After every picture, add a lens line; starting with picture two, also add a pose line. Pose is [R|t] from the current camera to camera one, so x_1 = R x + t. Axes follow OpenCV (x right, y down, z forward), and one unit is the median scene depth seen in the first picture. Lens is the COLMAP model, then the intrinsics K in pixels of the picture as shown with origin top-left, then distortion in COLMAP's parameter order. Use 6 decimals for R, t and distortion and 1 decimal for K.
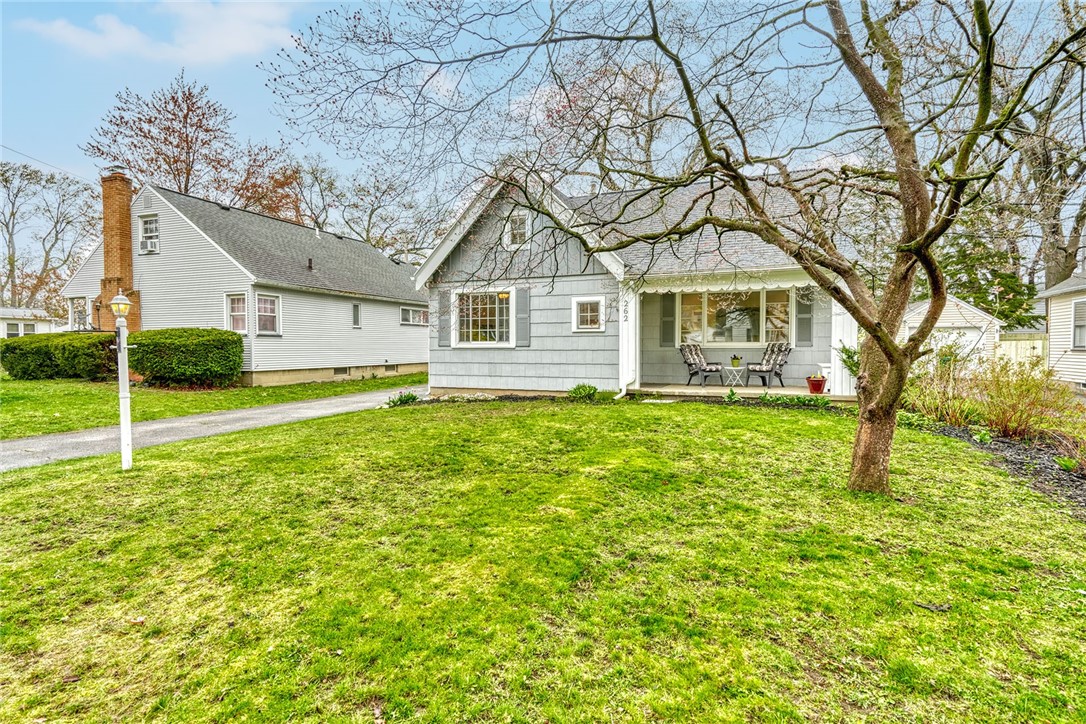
lens RADIAL K [[551.1, 0, 542.3], [0, 551.1, 361.7], [0, 0, 1]] dist [0.027629, 0.001128]
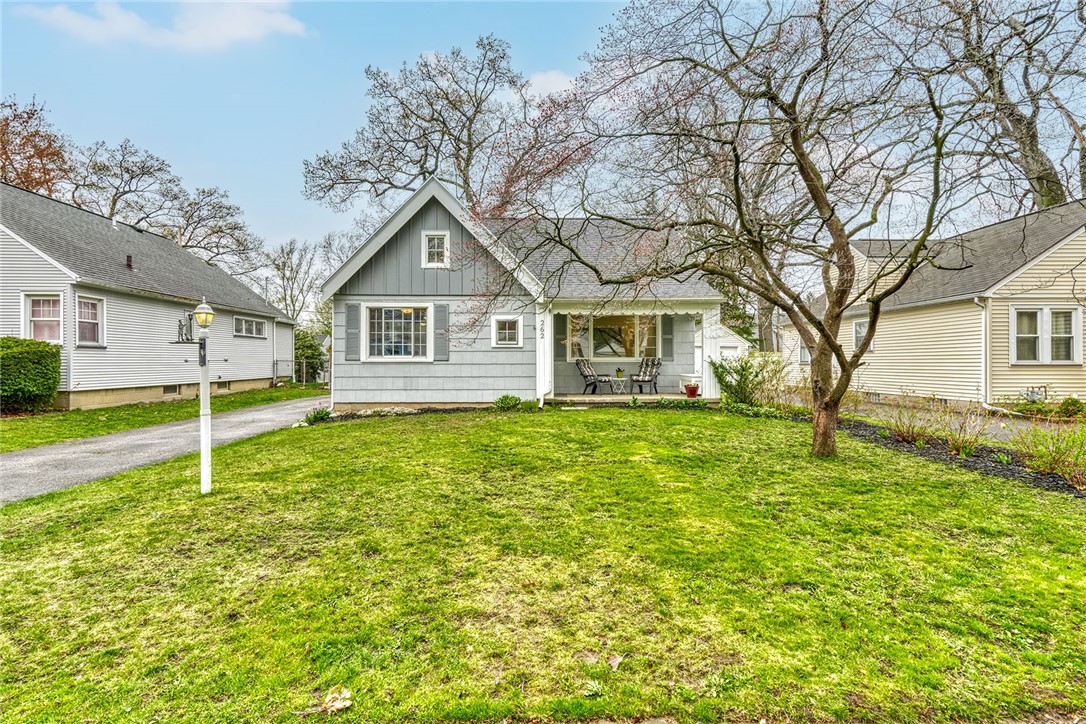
lens RADIAL K [[551.1, 0, 545.7], [0, 551.1, 360.4], [0, 0, 1]] dist [0.027629, 0.001128]
pose [[0.914910, 0.002075, 0.403652, -0.281209], [0.009941, 0.999568, -0.027671, 0.002703], [-0.403535, 0.029329, 0.914494, -0.030578]]
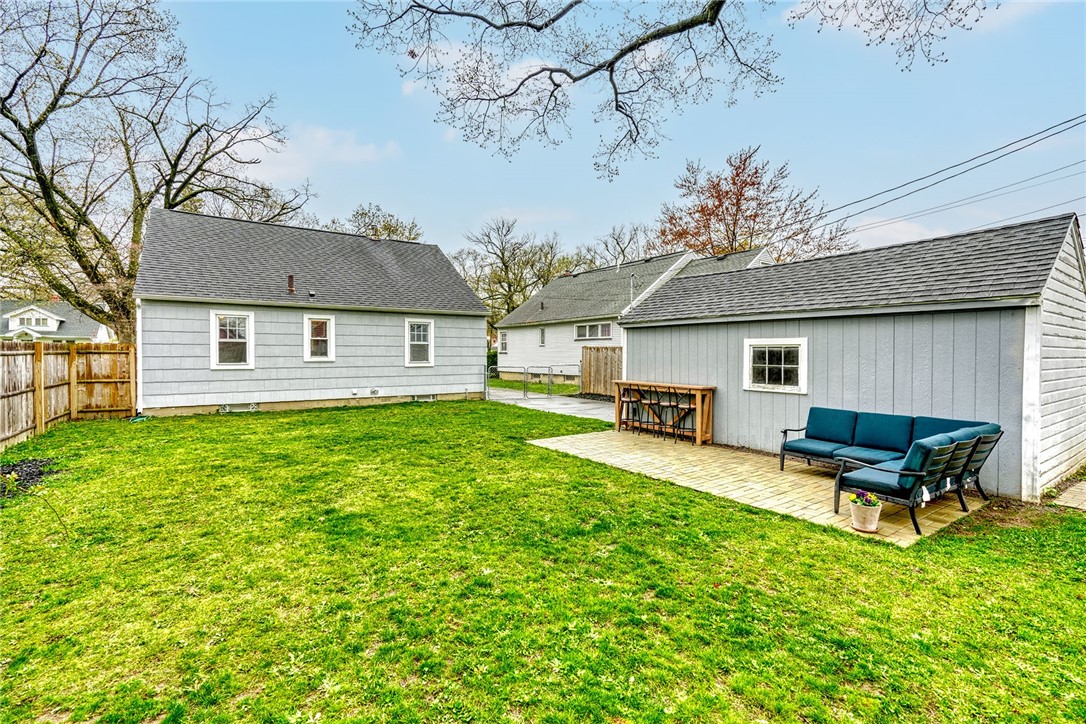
lens RADIAL K [[491.3, 0, 536.9], [0, 491.3, 366.4], [0, 0, 1]] dist [0.001881, 0.002574]
pose [[-0.537585, 0.020476, -0.842961, 1.136223], [-0.022442, 0.999004, 0.038578, -0.090321], [0.842911, 0.039657, -0.536590, 2.624526]]
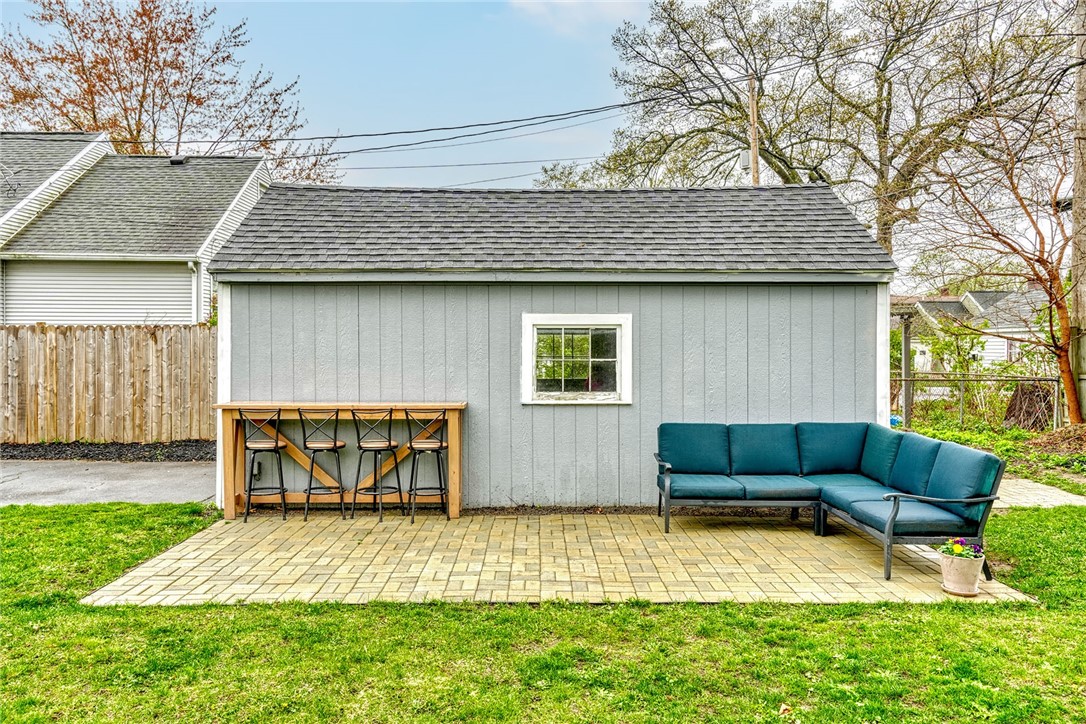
lens RADIAL K [[808.7, 0, 542.9], [0, 808.7, 352.3], [0, 0, 1]] dist [0.009784, 0.008337]
pose [[0.394396, 0.011776, -0.918865, 0.887425], [-0.018982, 0.999809, 0.004666, -0.075314], [0.918744, 0.015602, 0.394545, 1.998803]]
